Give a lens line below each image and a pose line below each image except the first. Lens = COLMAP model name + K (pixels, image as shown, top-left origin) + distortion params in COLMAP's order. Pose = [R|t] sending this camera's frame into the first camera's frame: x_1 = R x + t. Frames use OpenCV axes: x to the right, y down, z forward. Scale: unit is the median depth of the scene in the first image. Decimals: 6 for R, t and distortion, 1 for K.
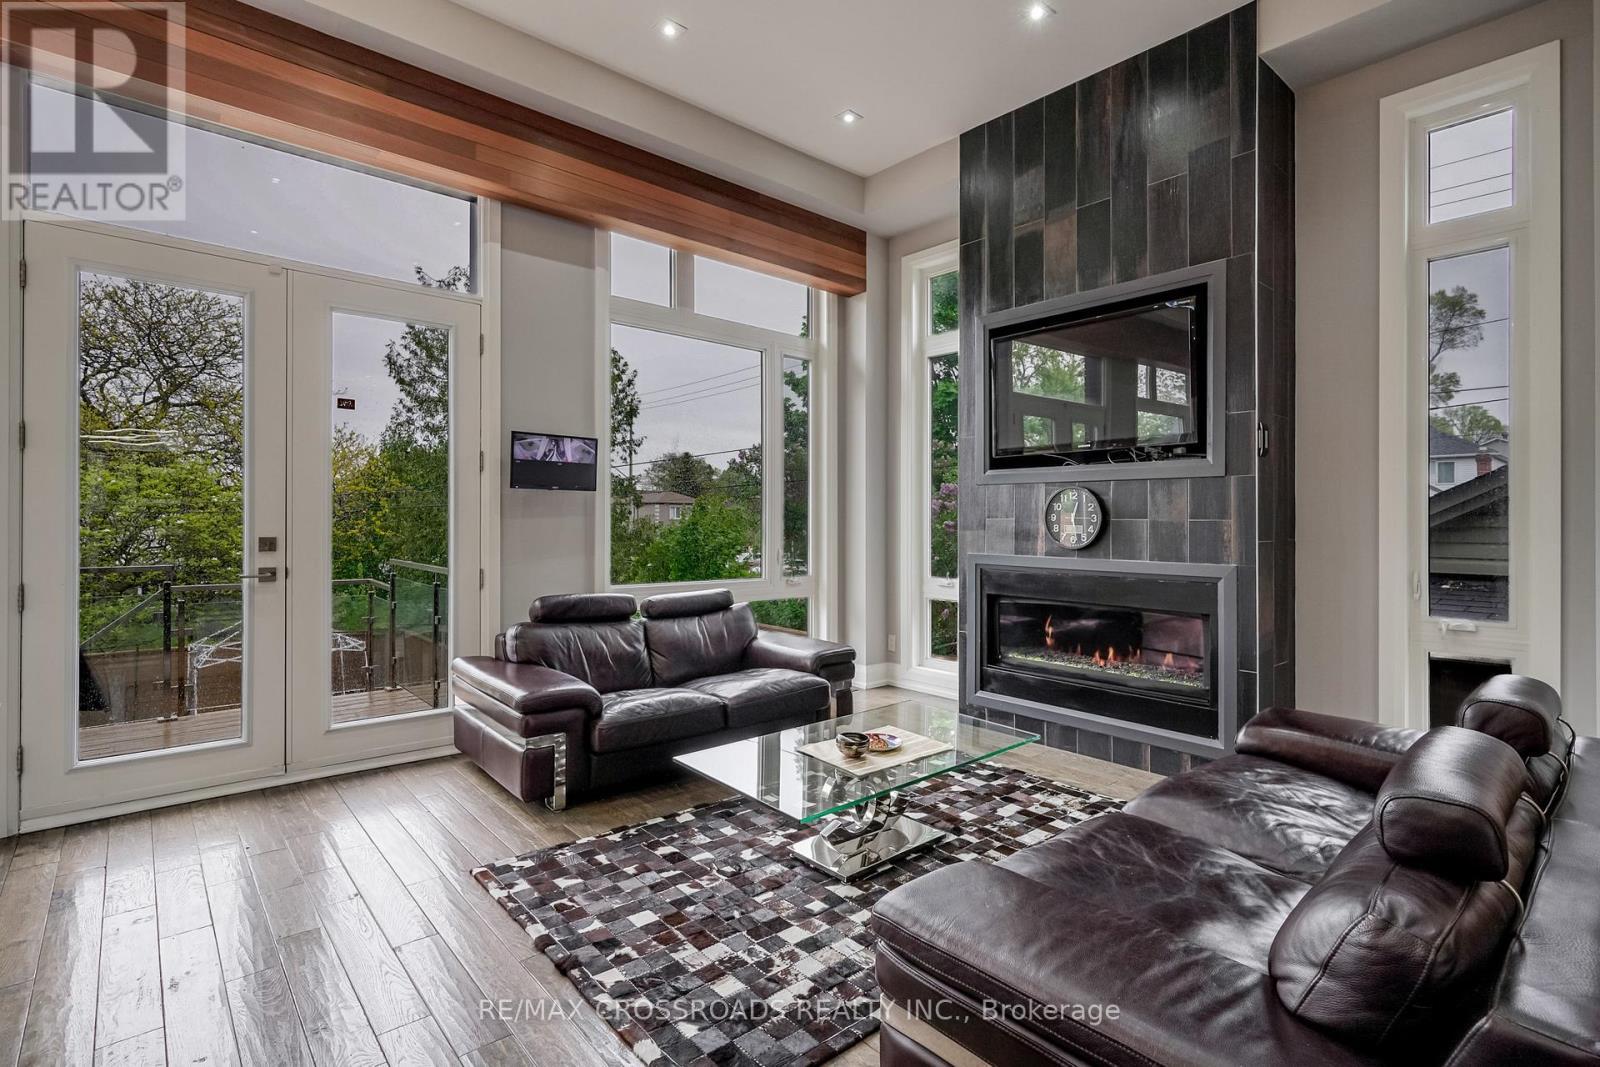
lens RADIAL K [[773.2, 0, 811.1], [0, 773.2, 520.7], [0, 0, 1]] dist [0.002621, 0.002635]
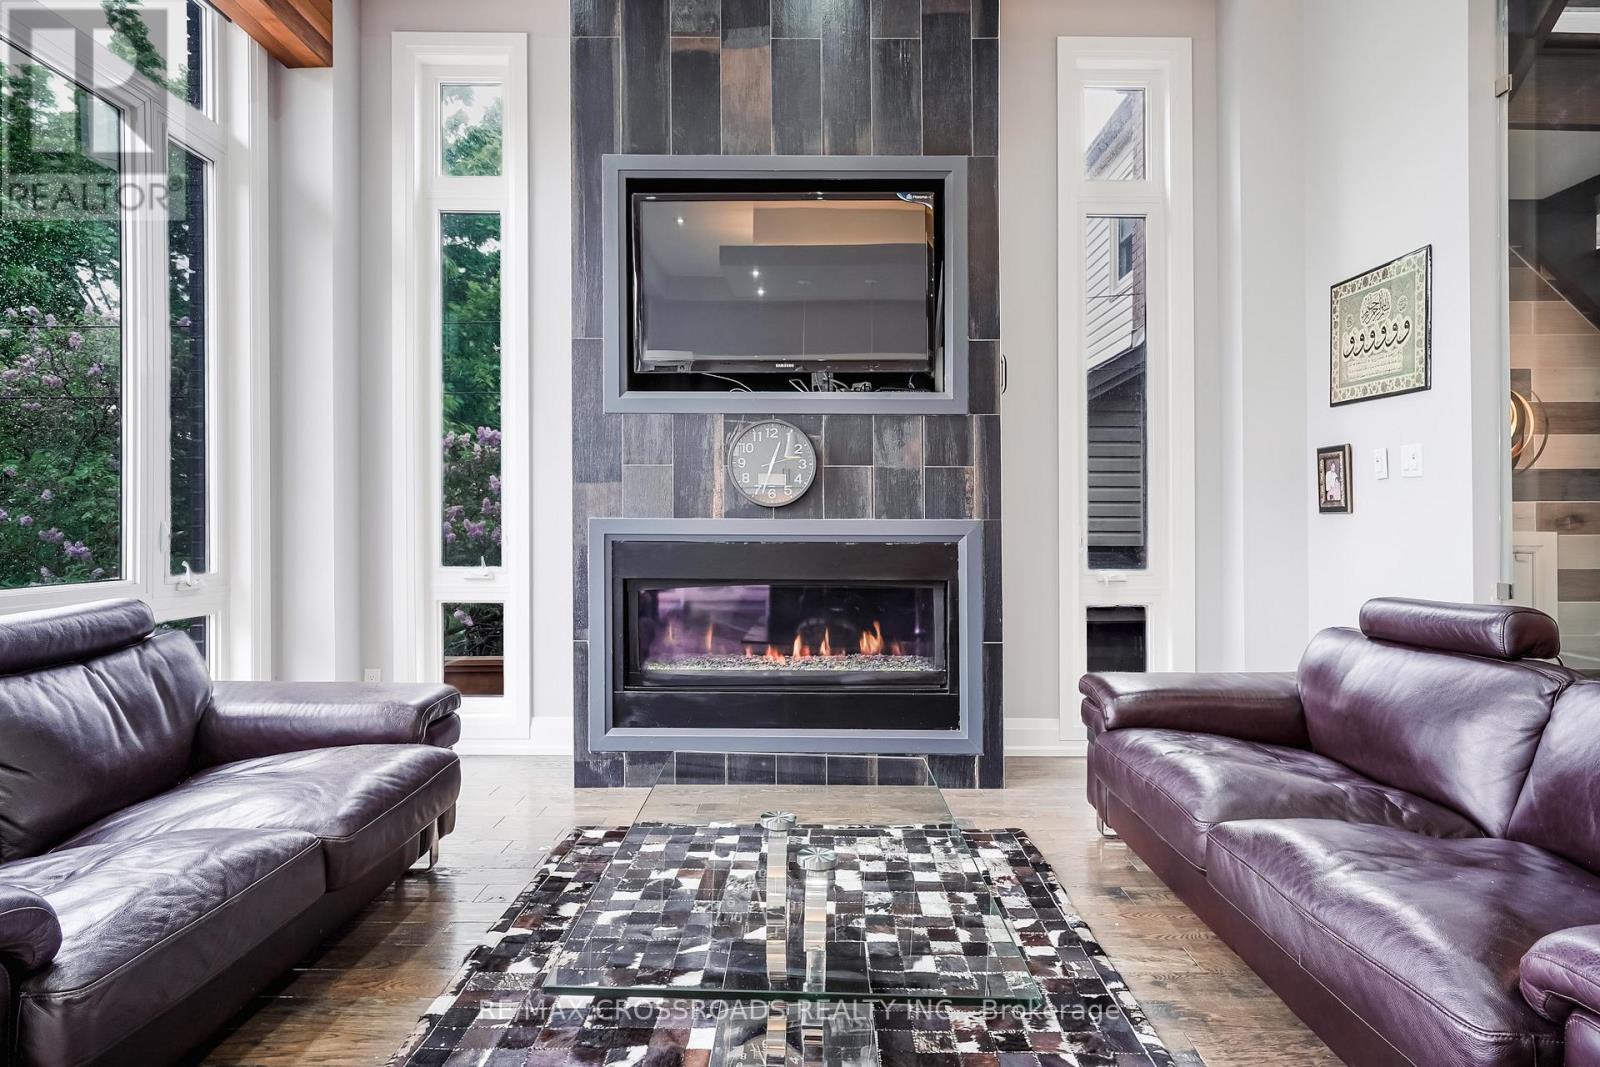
lens RADIAL K [[927.8, 0, 796.8], [0, 927.8, 530.7], [0, 0, 1]] dist [0.002528, -0.000049]
pose [[0.657411, -0.010967, 0.753452, -0.345940], [0.003496, 0.999928, 0.011505, 0.055958], [-0.753524, -0.004929, 0.657402, 0.463892]]
